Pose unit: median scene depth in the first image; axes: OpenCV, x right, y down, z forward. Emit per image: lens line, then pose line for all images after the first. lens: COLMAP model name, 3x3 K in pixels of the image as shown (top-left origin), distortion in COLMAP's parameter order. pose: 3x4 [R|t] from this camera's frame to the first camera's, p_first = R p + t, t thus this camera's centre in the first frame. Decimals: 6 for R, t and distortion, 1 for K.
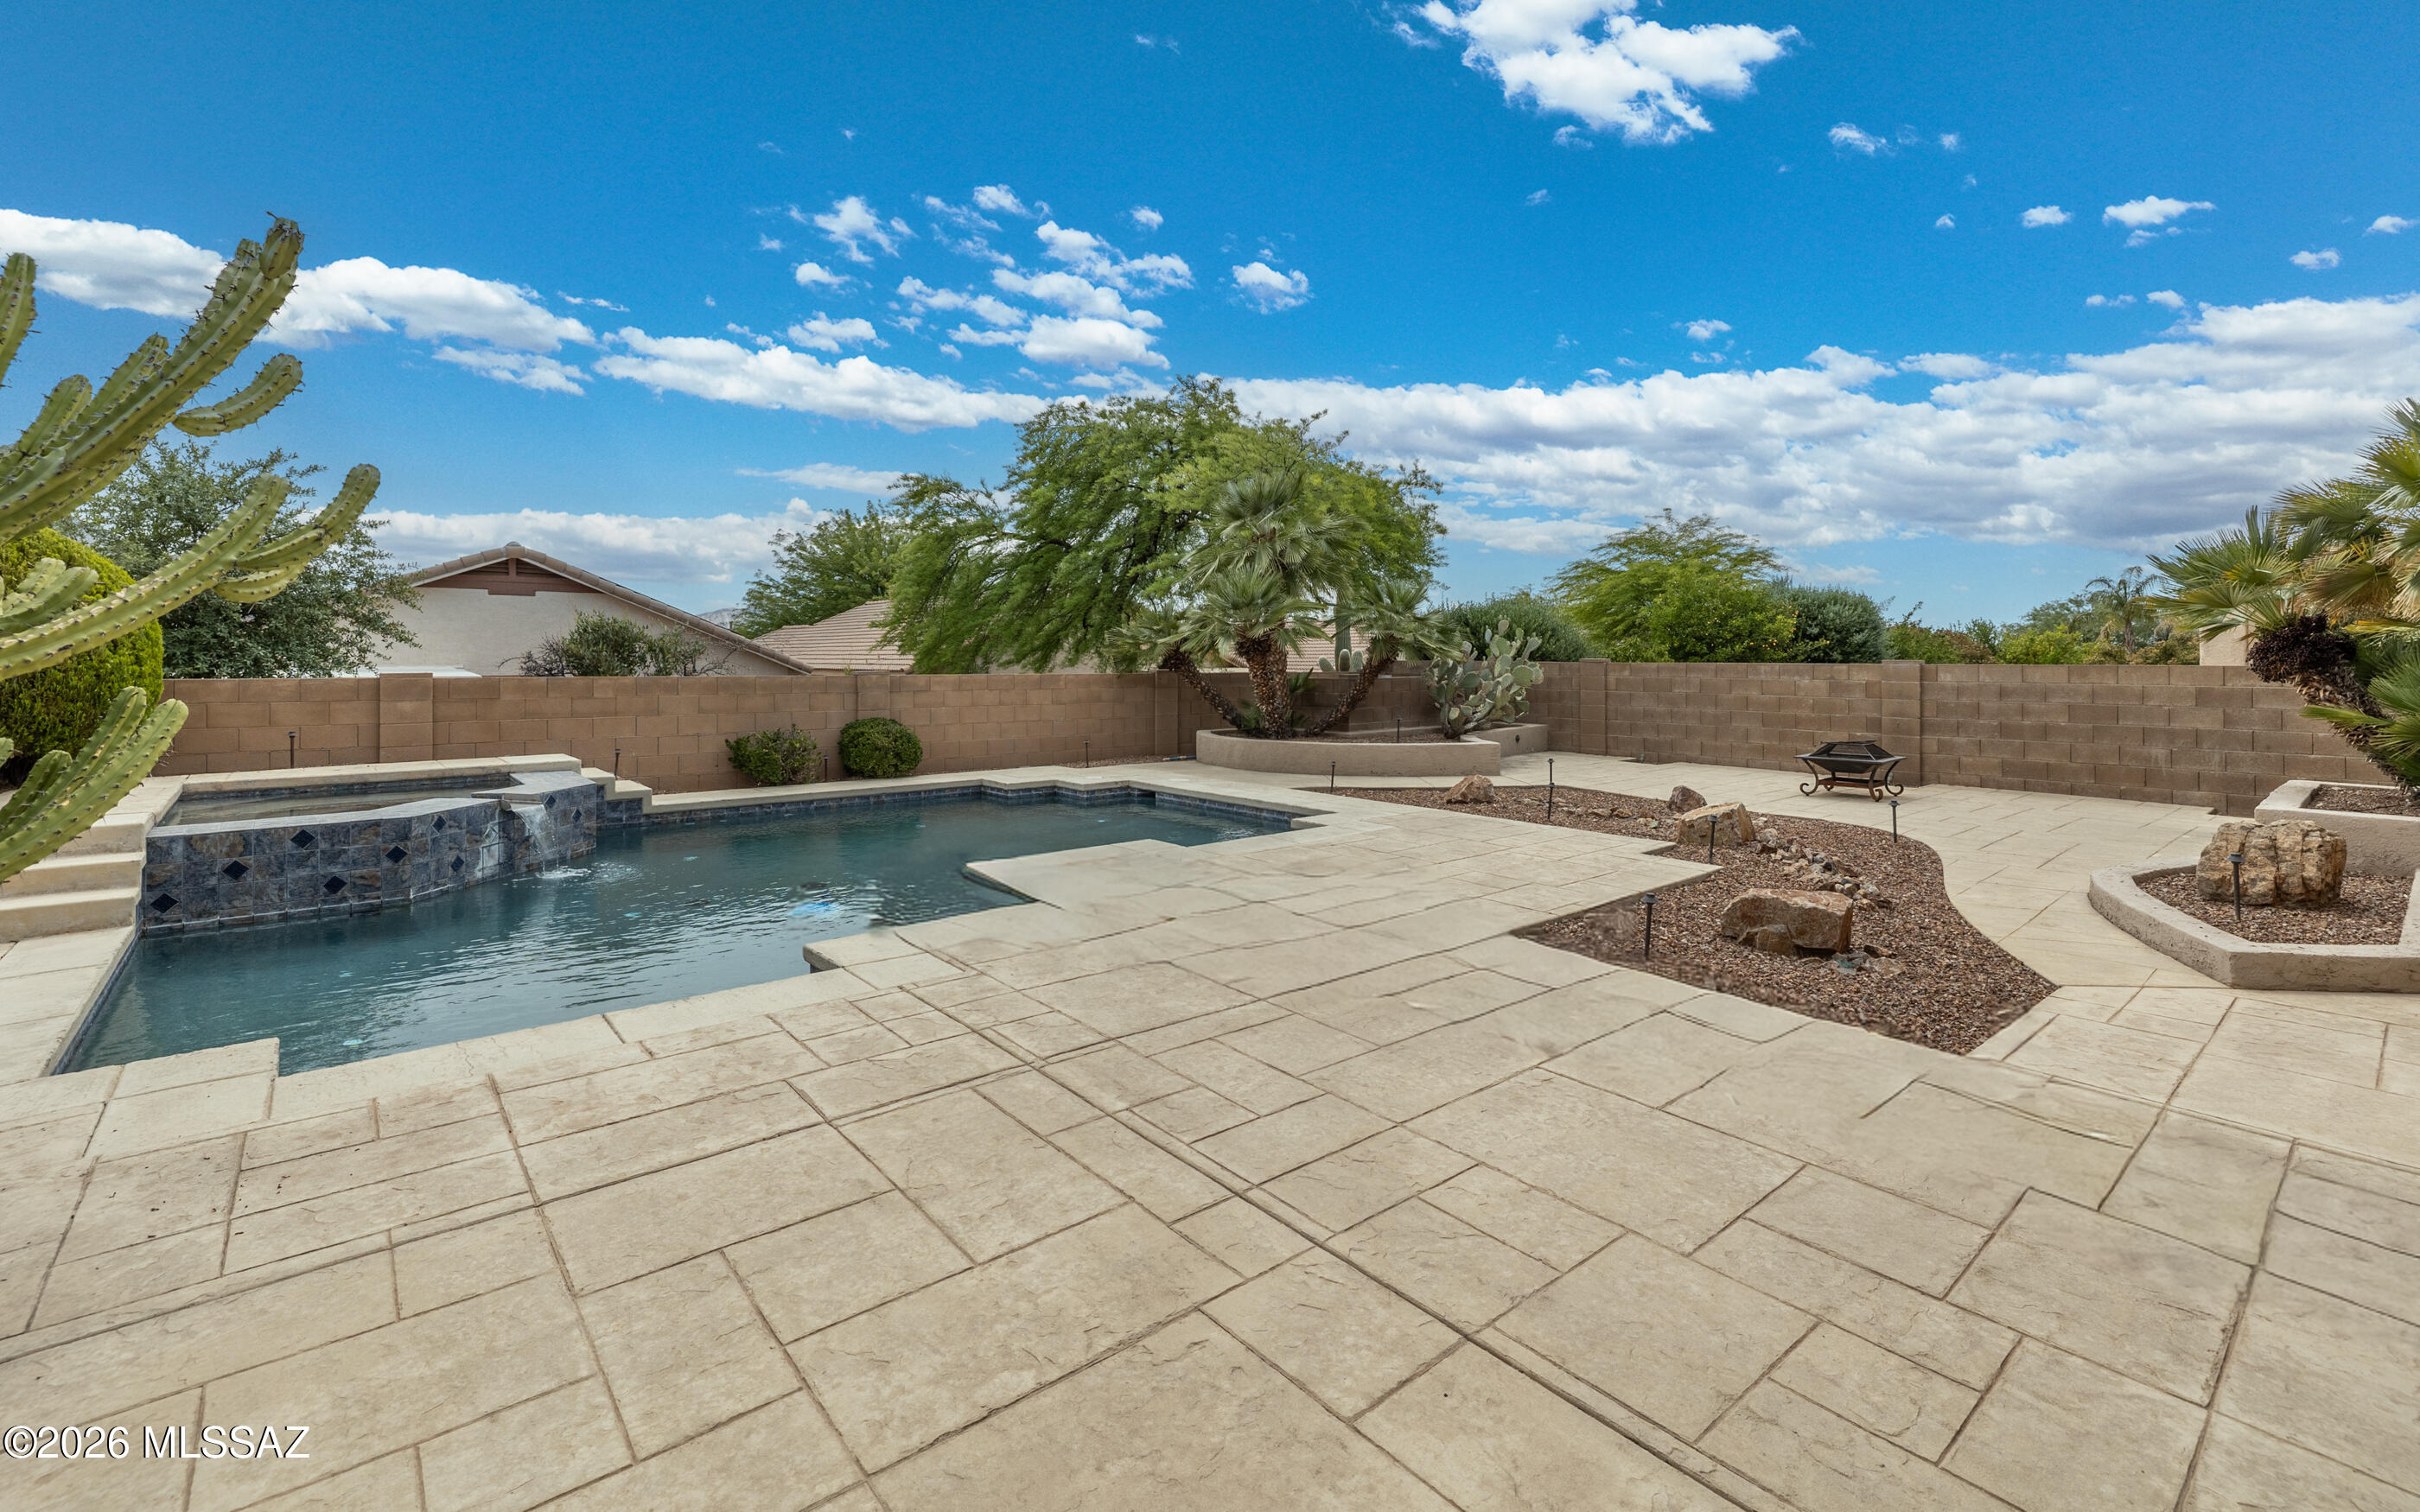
lens RADIAL K [[1058.0, 0, 1212.7], [0, 1058.0, 662.4], [0, 0, 1]] dist [0.001868, 0.000606]
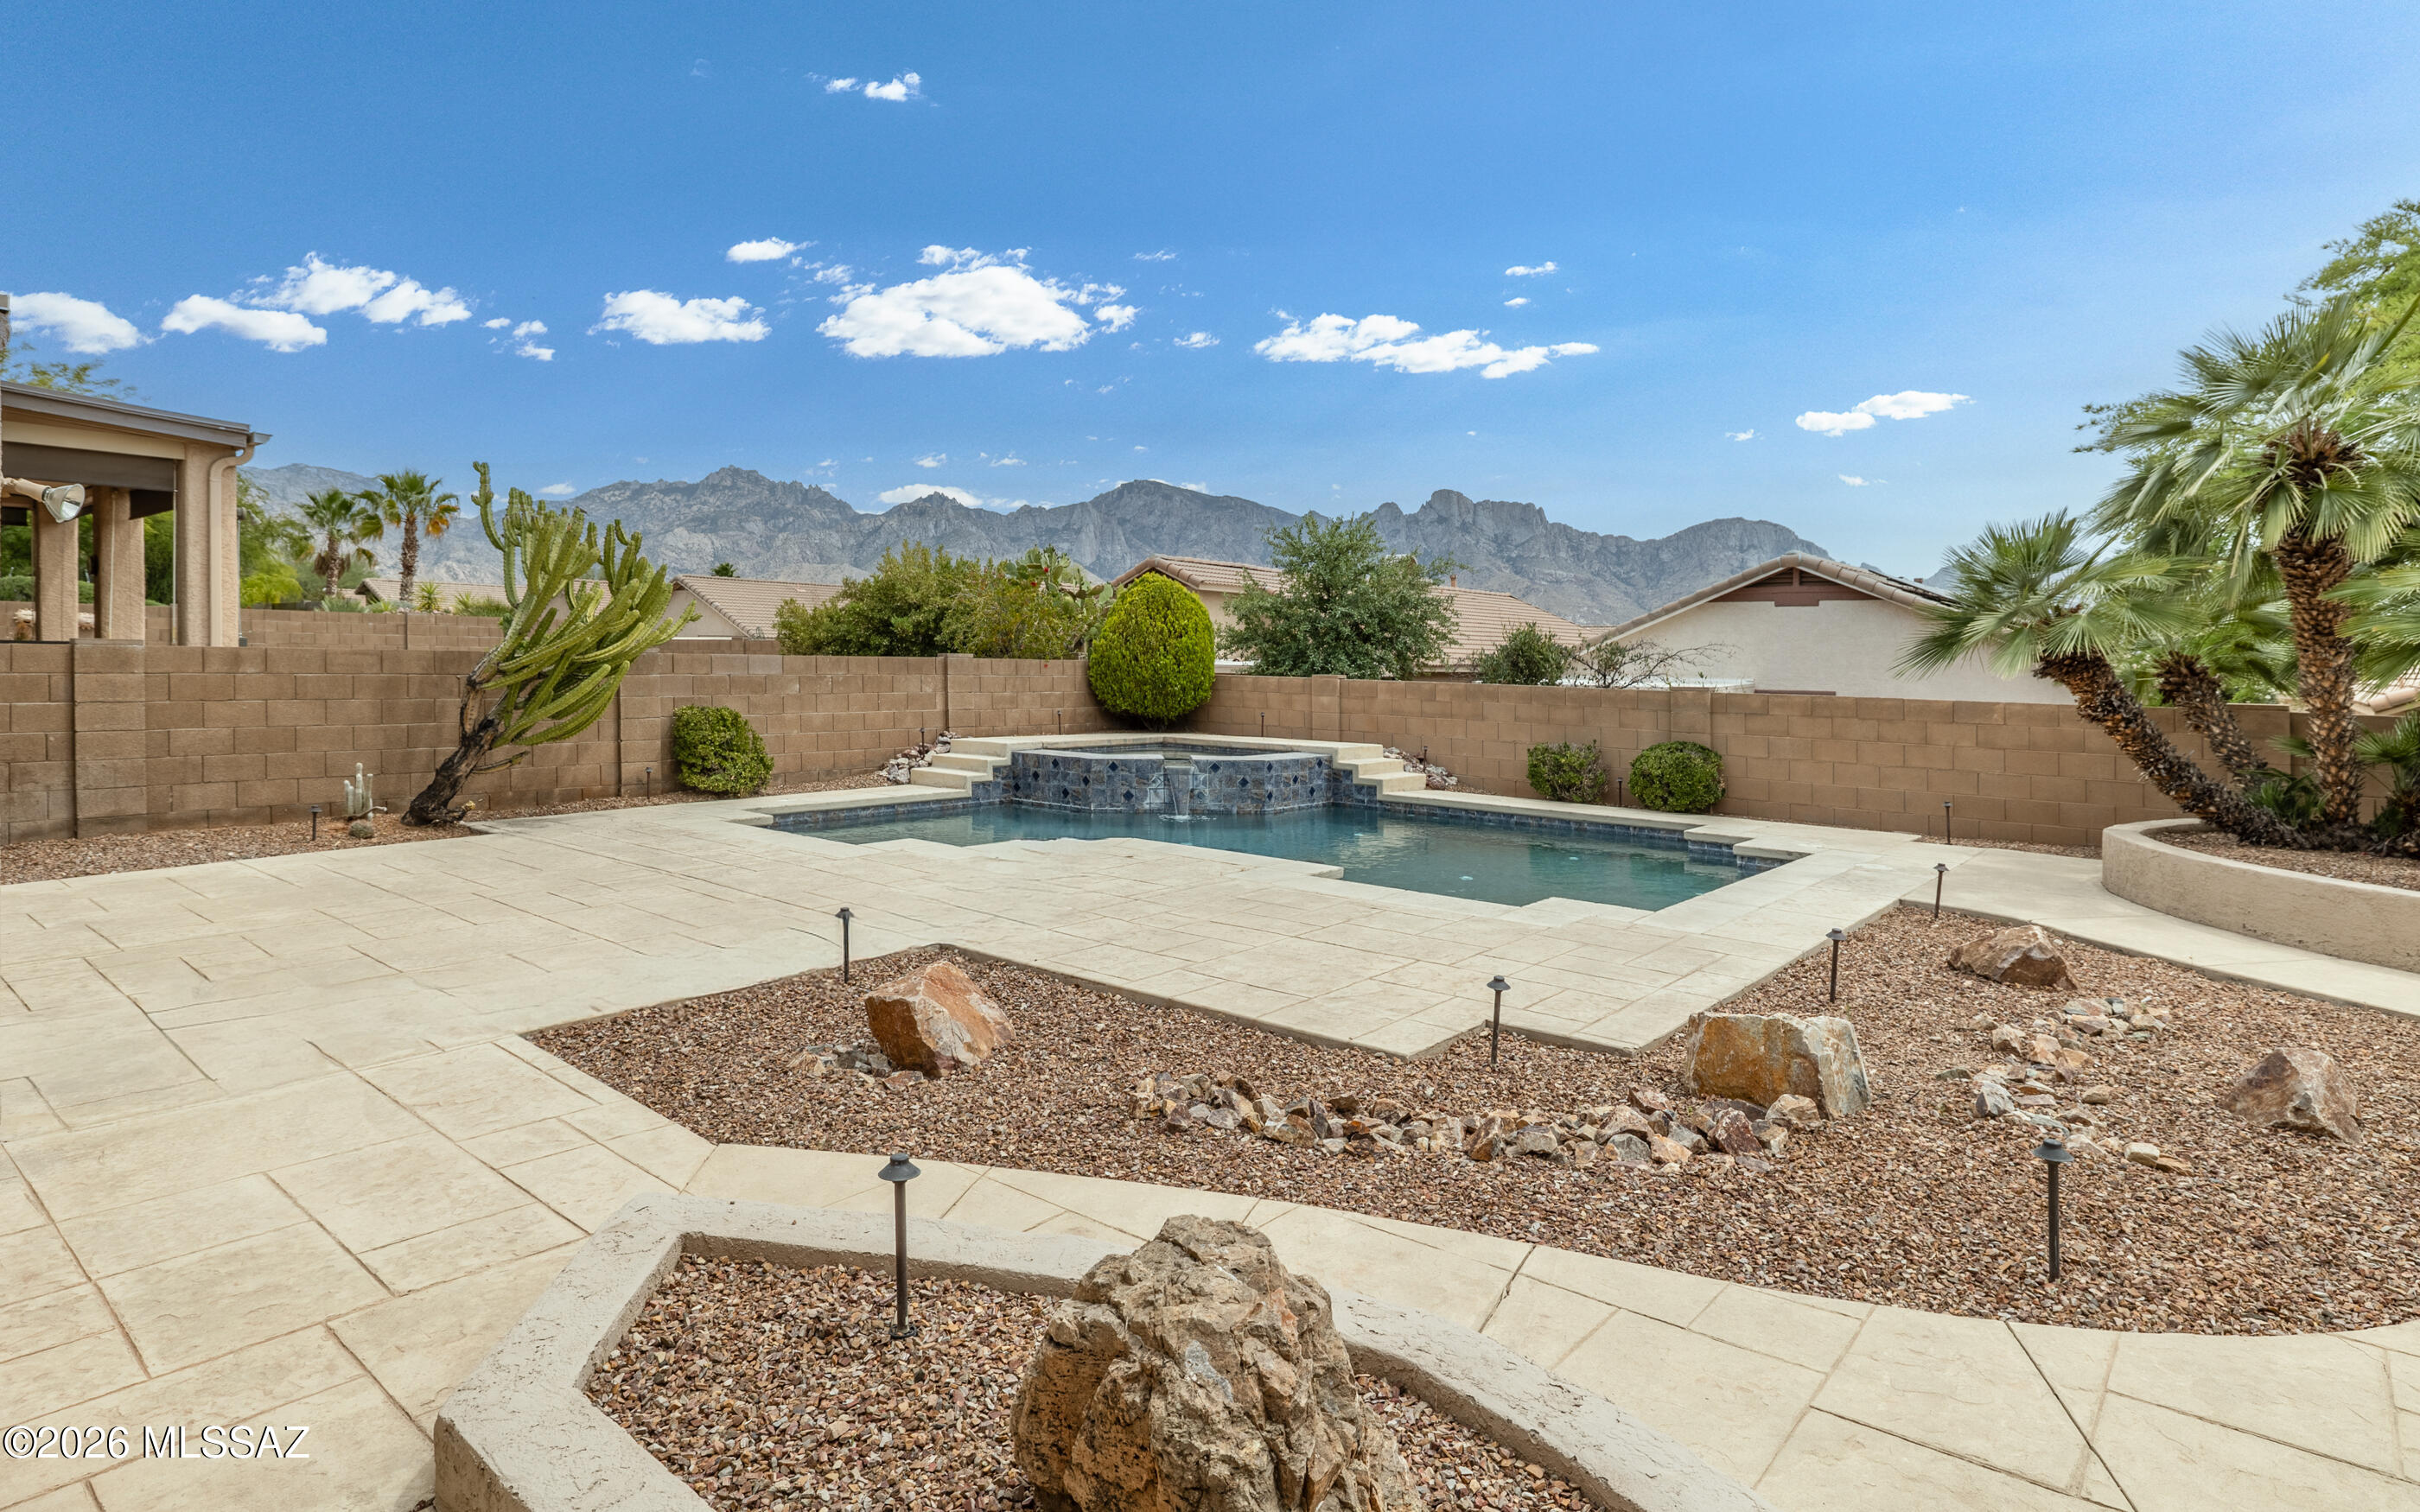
lens RADIAL K [[1288.6, 0, 1183.9], [0, 1288.6, 541.1], [0, 0, 1]] dist [-0.003854, -0.000476]
pose [[0.156829, -0.087233, -0.983766, 1.196724], [-0.023000, 0.995499, -0.091940, -0.006636], [0.987358, 0.037045, 0.154117, 0.802411]]
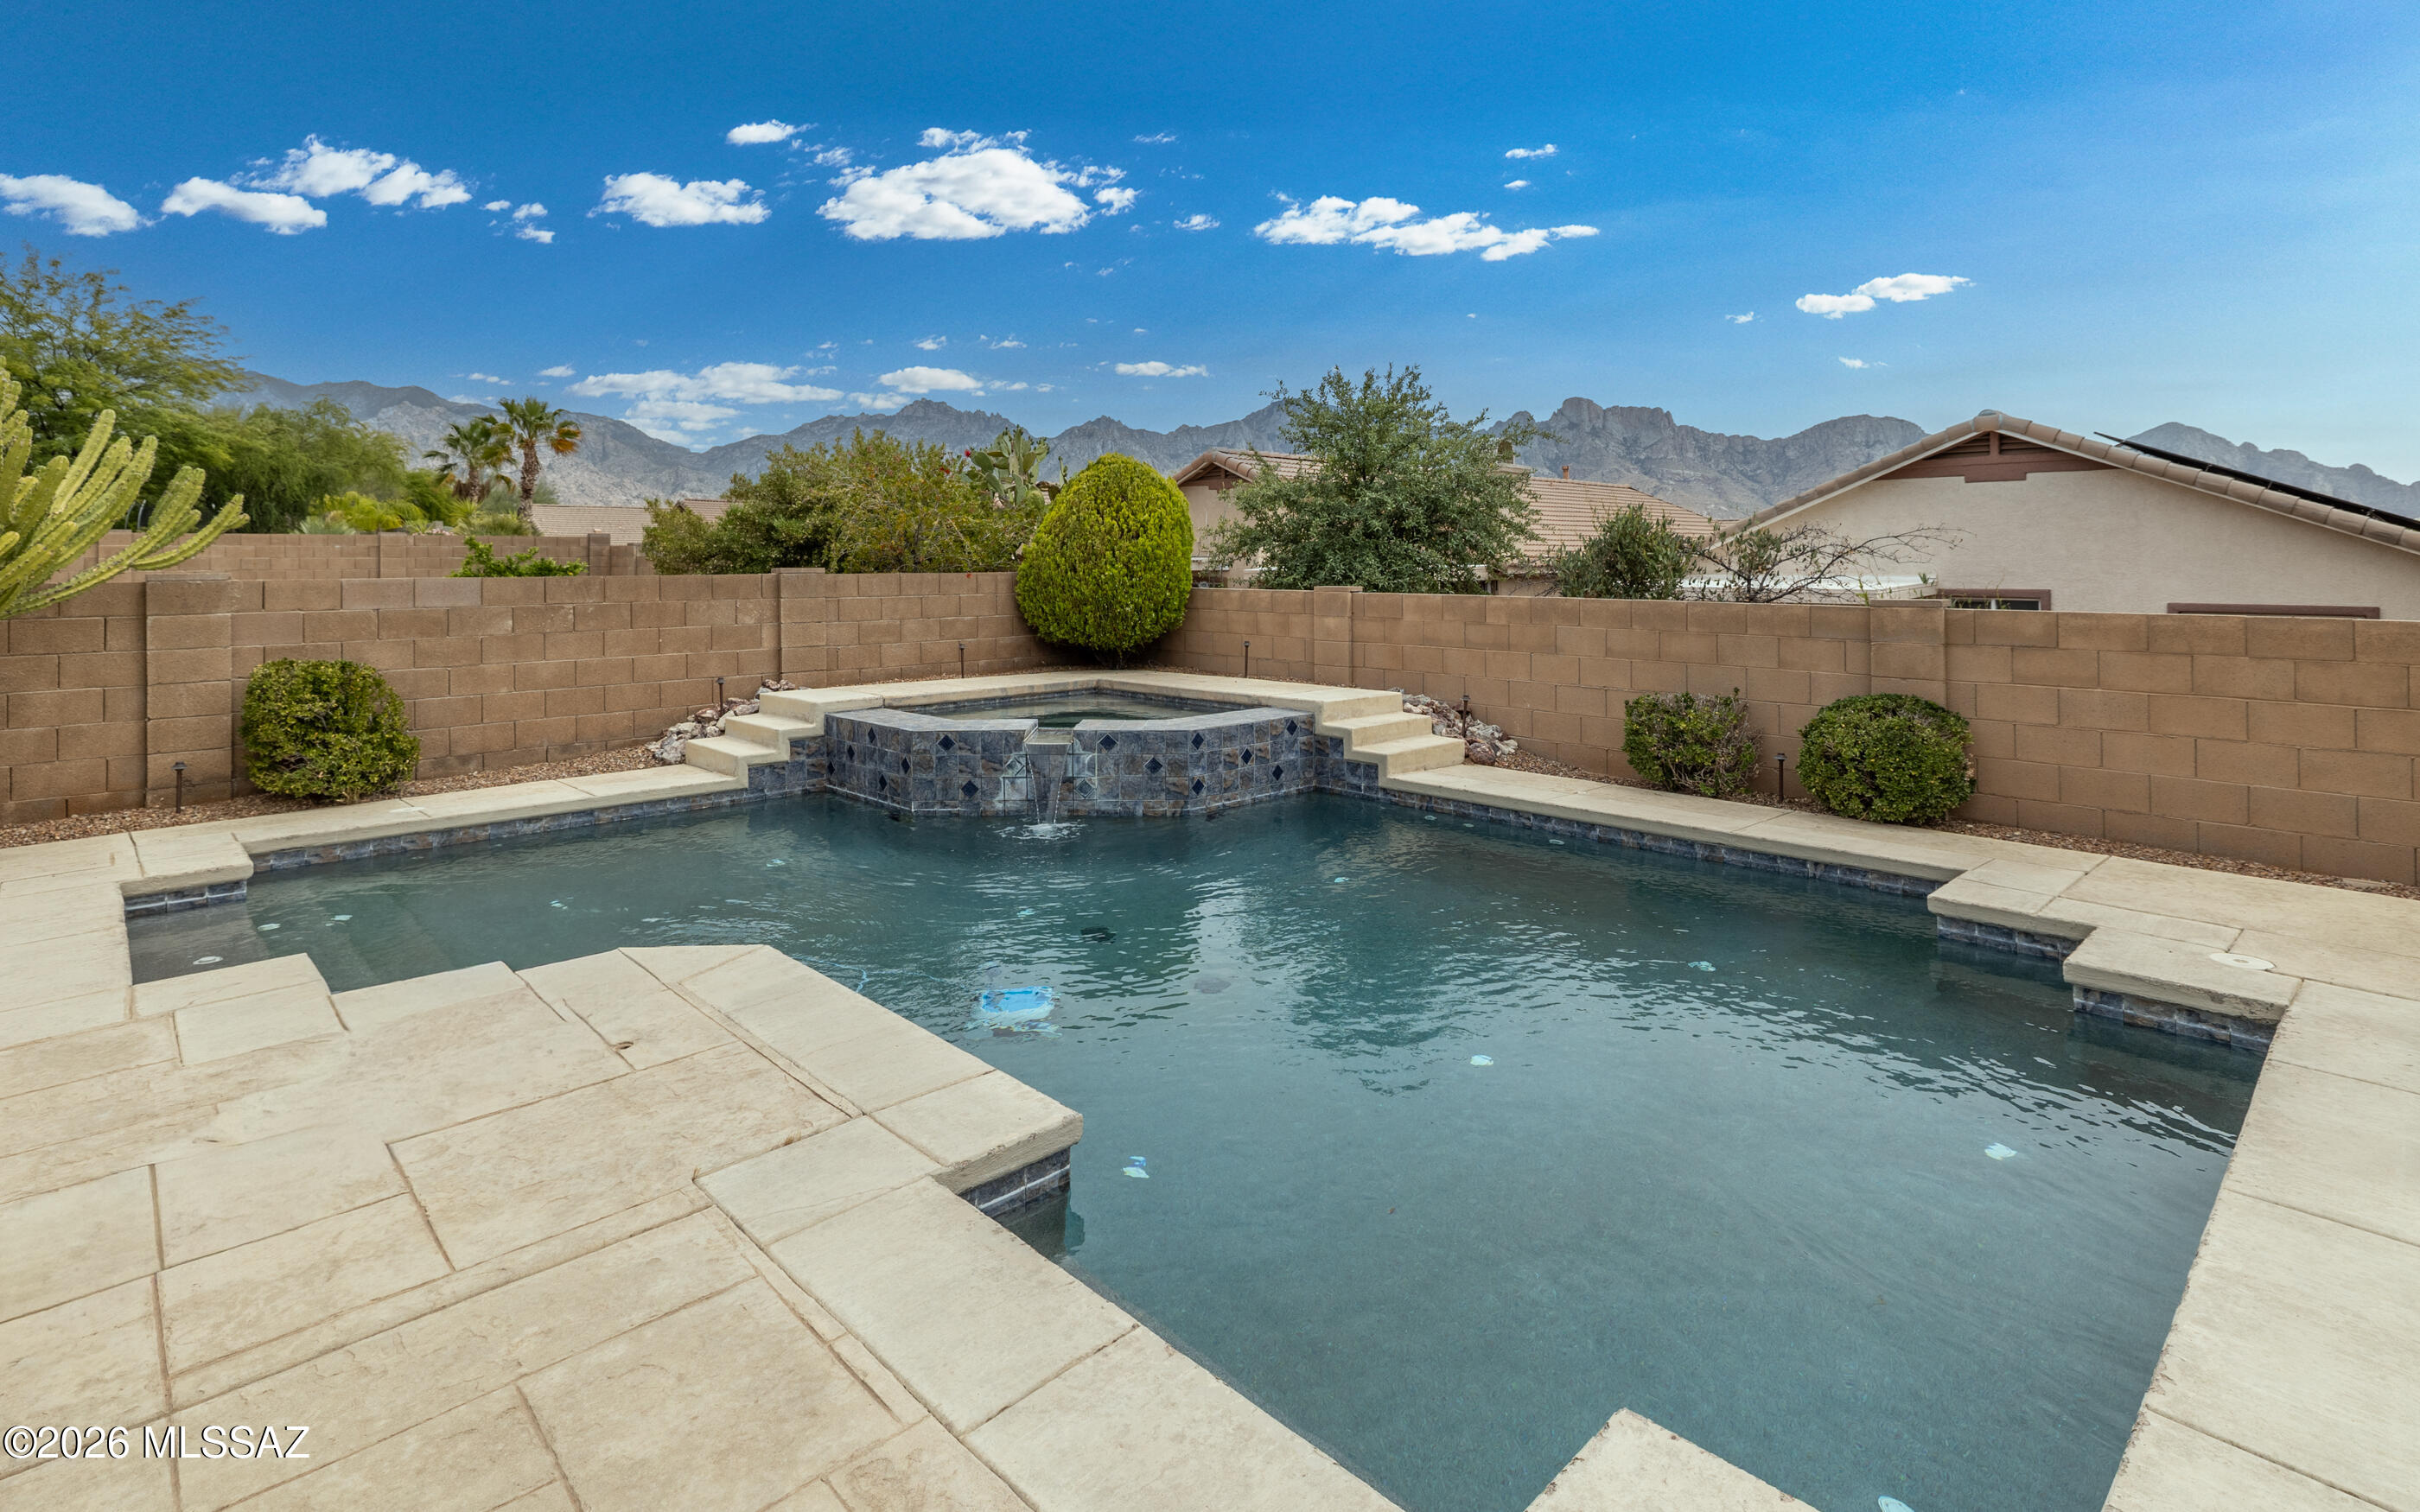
lens RADIAL K [[1178.8, 0, 1220.5], [0, 1178.8, 526.9], [0, 0, 1]] dist [-0.010354, 0.001494]
pose [[0.062152, -0.030008, -0.997615, 0.388447], [-0.001097, 0.999545, -0.030134, -0.016335], [0.998066, 0.002967, 0.062091, 1.194664]]
